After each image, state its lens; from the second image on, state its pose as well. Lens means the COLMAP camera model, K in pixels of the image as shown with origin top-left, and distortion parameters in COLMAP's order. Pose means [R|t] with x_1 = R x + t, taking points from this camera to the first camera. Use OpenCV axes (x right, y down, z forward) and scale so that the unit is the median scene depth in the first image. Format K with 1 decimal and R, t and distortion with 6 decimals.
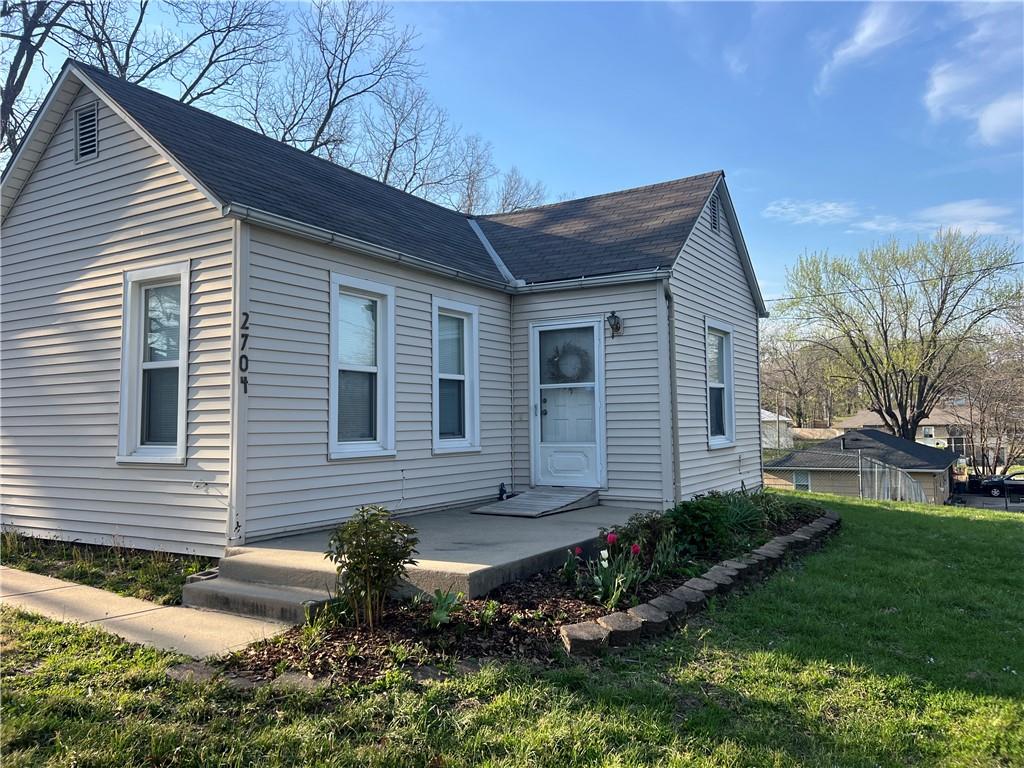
lens RADIAL K [[766.7, 0, 512.0], [0, 766.7, 384.0], [0, 0, 1]] dist [0.048763, -0.057628]
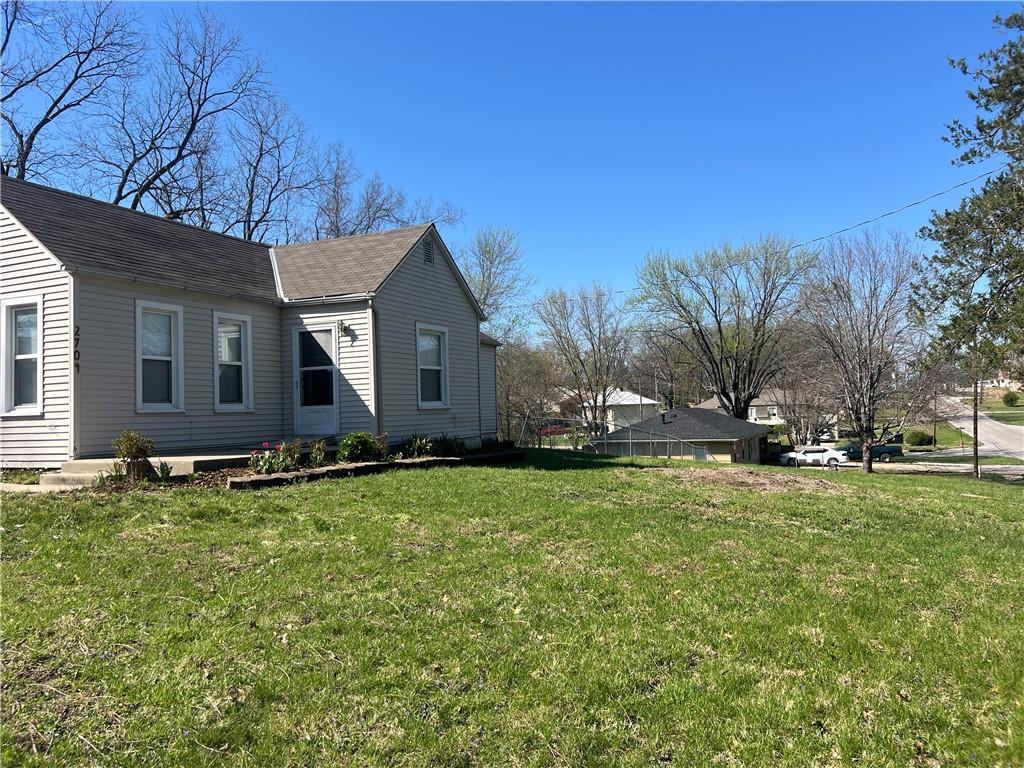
lens RADIAL K [[768.1, 0, 508.9], [0, 768.1, 391.2], [0, 0, 1]] dist [0.047983, -0.054852]
pose [[0.992927, -0.015039, 0.117770, 0.356131], [0.012286, 0.999635, 0.024068, 0.020229], [-0.118089, -0.022450, 0.992749, -0.734043]]
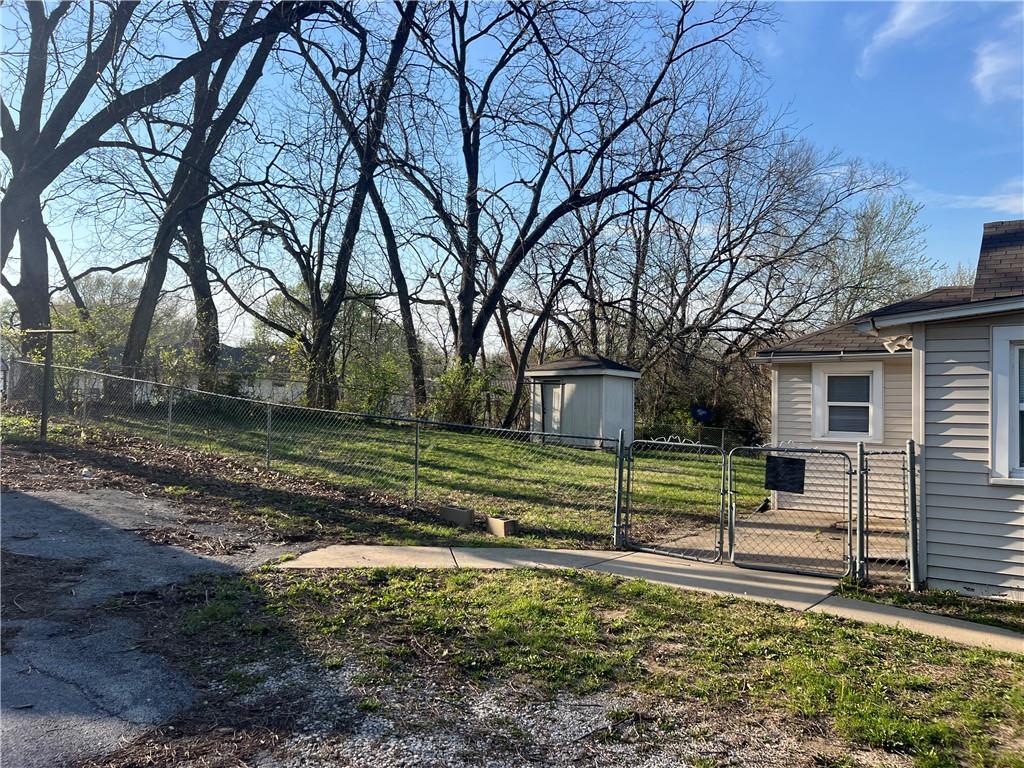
lens RADIAL K [[768.1, 0, 508.9], [0, 768.1, 391.2], [0, 0, 1]] dist [0.047983, -0.054852]
pose [[0.996393, 0.020606, -0.082325, -1.543132], [-0.017788, 0.999236, 0.034811, -0.049137], [0.082979, -0.033221, 0.995997, 0.418564]]
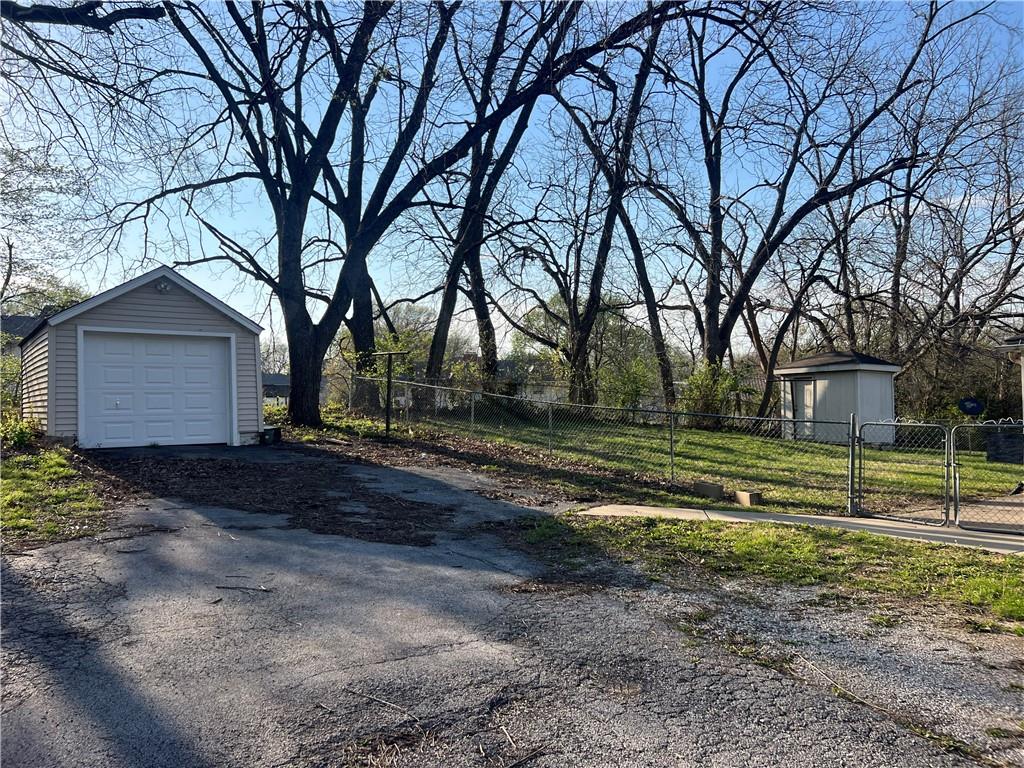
lens RADIAL K [[768.1, 0, 508.9], [0, 768.1, 391.2], [0, 0, 1]] dist [0.047983, -0.054852]
pose [[0.920885, -0.011183, -0.389674, -1.494836], [0.023445, 0.999368, 0.026727, -0.043985], [0.389129, -0.033748, 0.920565, 0.111908]]
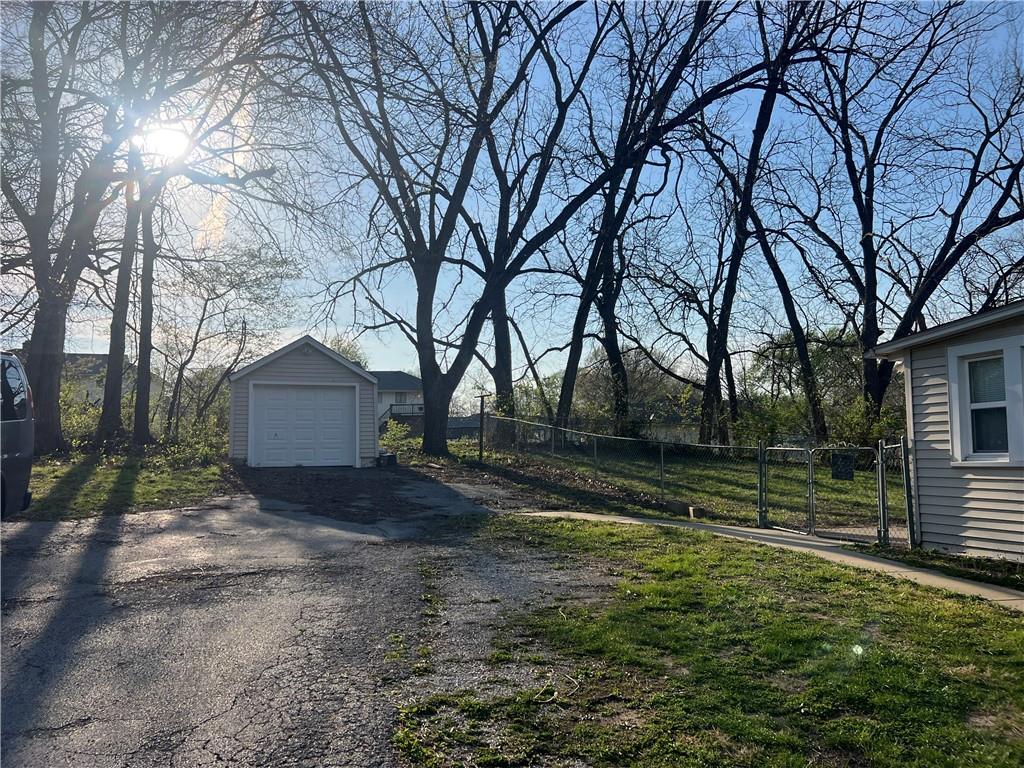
lens RADIAL K [[768.1, 0, 508.9], [0, 768.1, 391.2], [0, 0, 1]] dist [0.047983, -0.054852]
pose [[0.746160, -0.048869, -0.663971, -0.807208], [0.031858, 0.998781, -0.037710, -0.013231], [0.665004, 0.006985, 0.746807, 0.049102]]
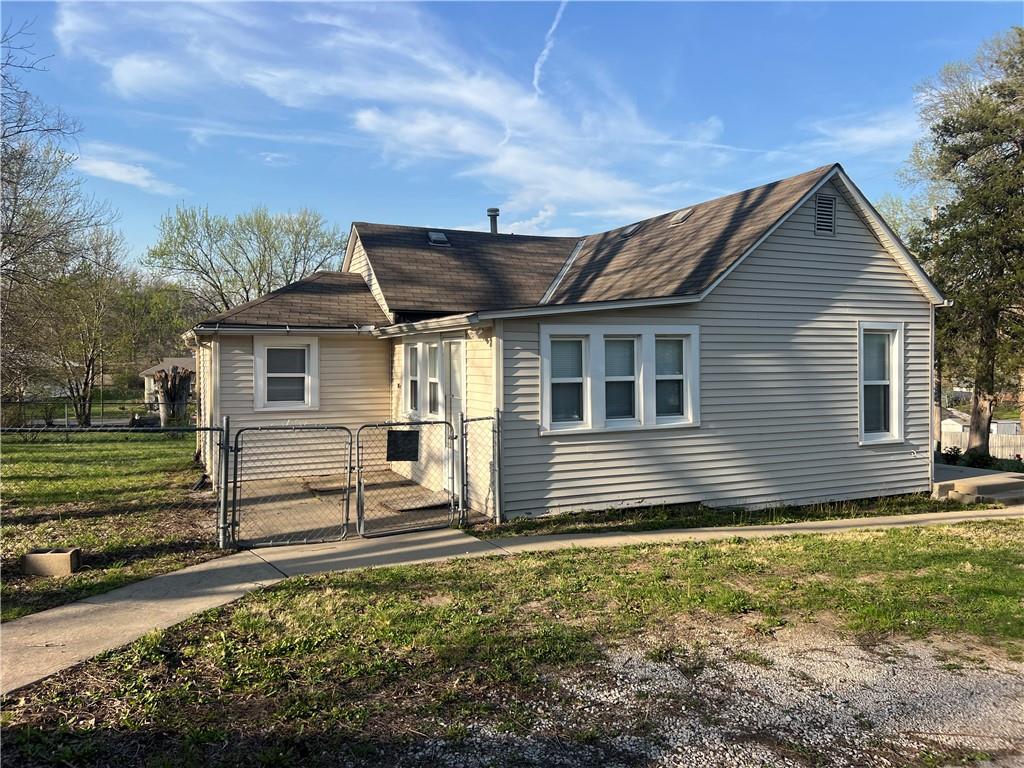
lens RADIAL K [[768.2, 0, 512.2], [0, 768.2, 366.0], [0, 0, 1]] dist [0.084267, -0.054642]
pose [[0.546369, 0.004836, 0.837531, -2.111545], [-0.043980, 0.998769, 0.022923, -0.060536], [-0.836389, -0.049359, 0.545909, 0.701942]]
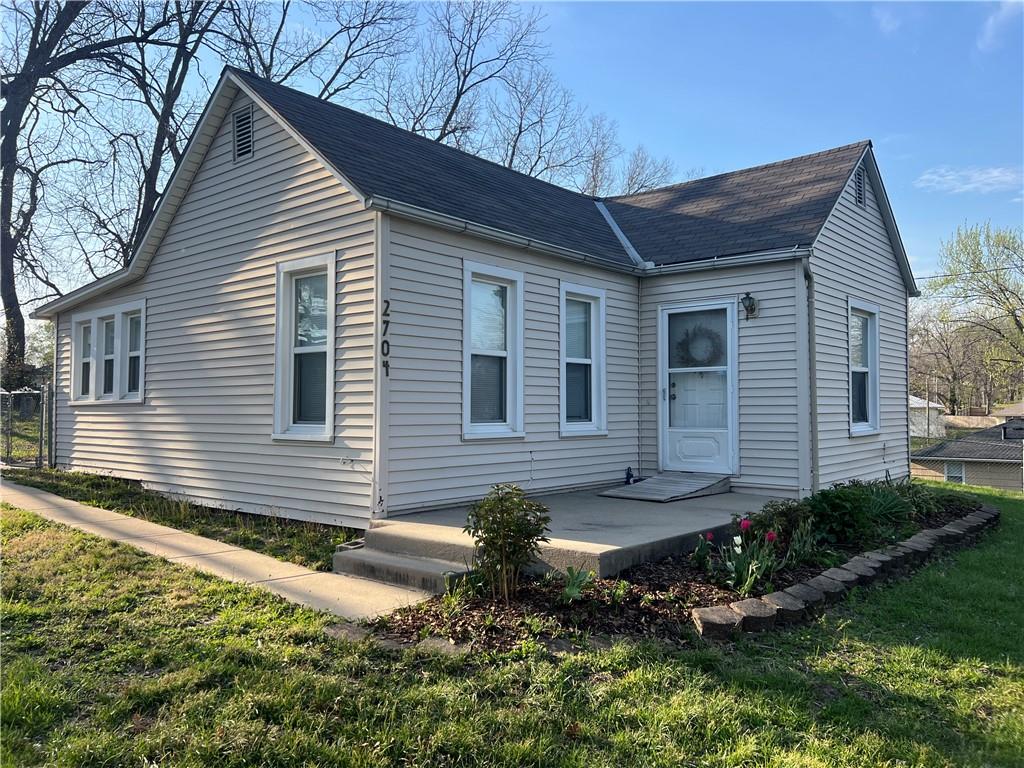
lens RADIAL K [[768.1, 0, 508.9], [0, 768.1, 391.2], [0, 0, 1]] dist [0.047983, -0.054852]
pose [[0.986646, 0.006048, -0.162766, -0.006410], [-0.001101, 0.999535, 0.030463, 0.000116], [0.162875, -0.029877, 0.986194, -0.014347]]
